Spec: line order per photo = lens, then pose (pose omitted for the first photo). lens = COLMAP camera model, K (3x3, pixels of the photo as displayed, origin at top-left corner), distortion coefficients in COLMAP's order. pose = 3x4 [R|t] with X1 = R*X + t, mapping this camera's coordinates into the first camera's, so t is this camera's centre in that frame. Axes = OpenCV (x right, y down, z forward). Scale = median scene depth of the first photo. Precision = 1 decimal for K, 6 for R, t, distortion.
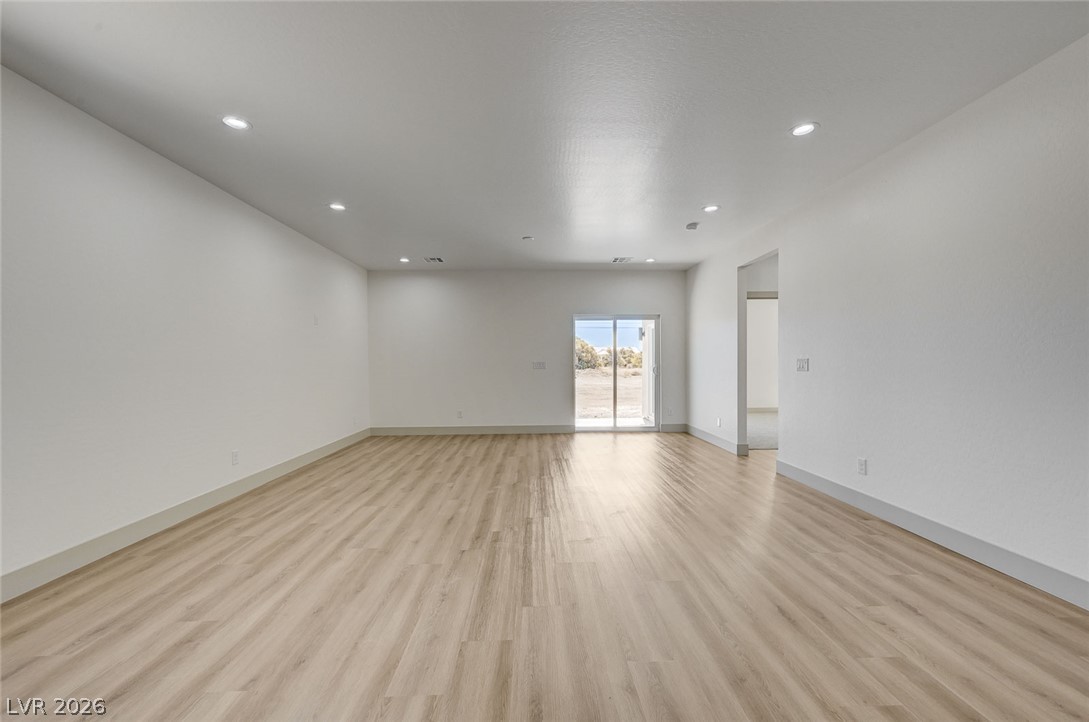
lens RADIAL K [[427.3, 0, 548.3], [0, 427.3, 371.3], [0, 0, 1]] dist [-0.000923, -0.000116]
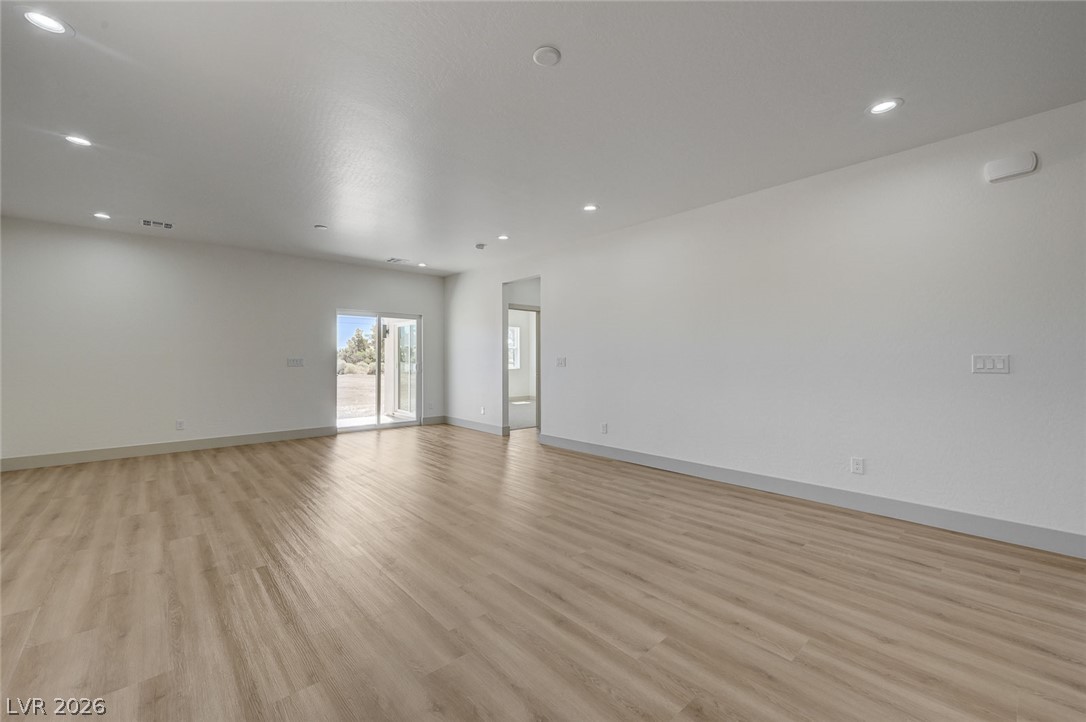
lens RADIAL K [[436.8, 0, 543.0], [0, 436.8, 361.0], [0, 0, 1]] dist [0.002124, -0.000012]
pose [[0.769379, 0.002975, 0.638785, -0.226995], [0.008672, 0.999848, -0.015101, 0.001551], [-0.638734, 0.017159, 0.769237, -0.035876]]
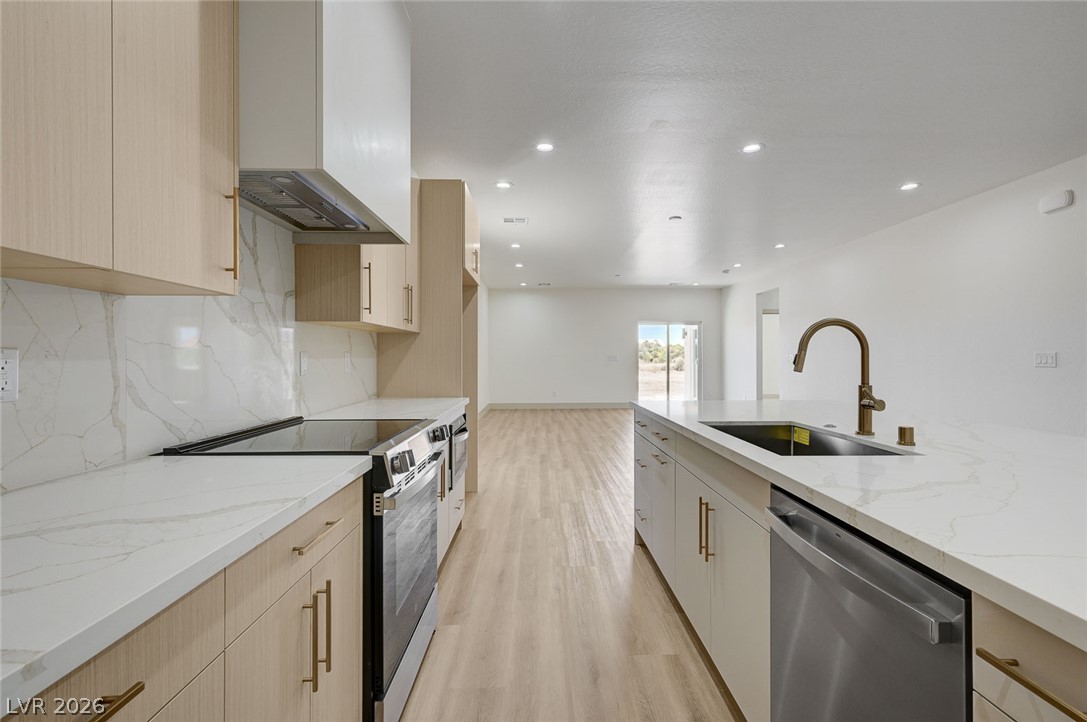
lens RADIAL K [[485.6, 0, 549.8], [0, 485.6, 357.1], [0, 0, 1]] dist [0.001126, 0.000351]
pose [[0.999741, 0.004812, -0.022255, -0.206044], [-0.005228, 0.999812, -0.018668, 0.013334], [0.022161, 0.018780, 0.999578, -0.606184]]
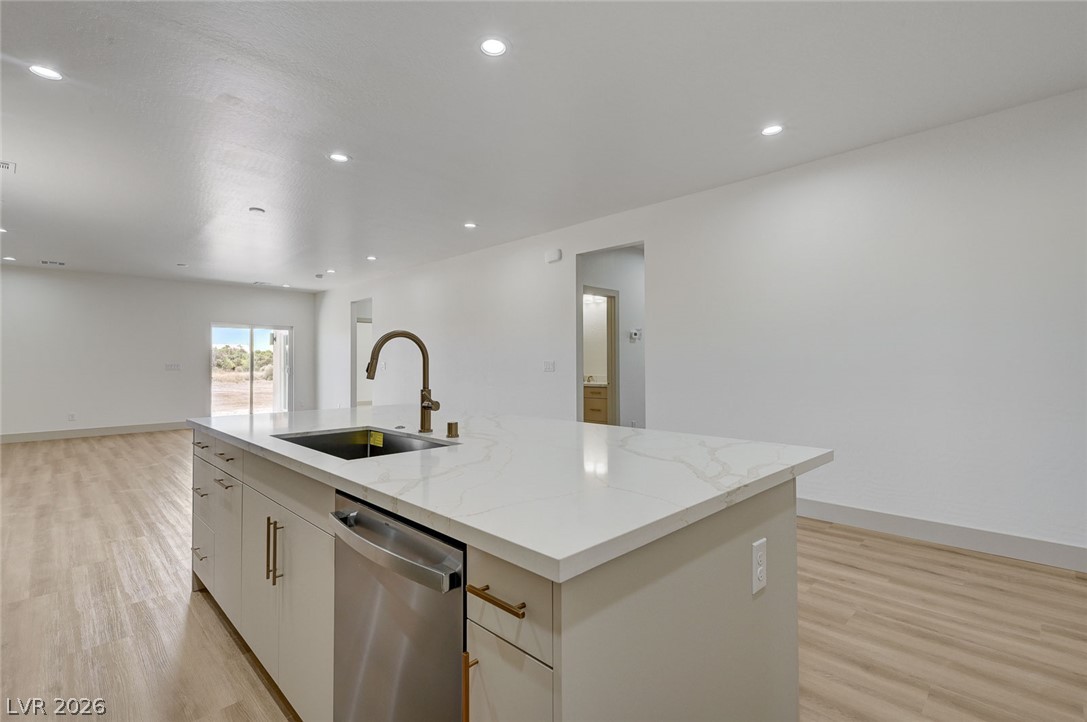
lens RADIAL K [[492.2, 0, 542.8], [0, 492.2, 356.0], [0, 0, 1]] dist [0.001567, 0.000144]
pose [[0.735556, 0.013874, 0.677321, -0.197106], [0.012083, 0.999363, -0.033592, 0.013014], [-0.677356, 0.032893, 0.734920, -0.617500]]
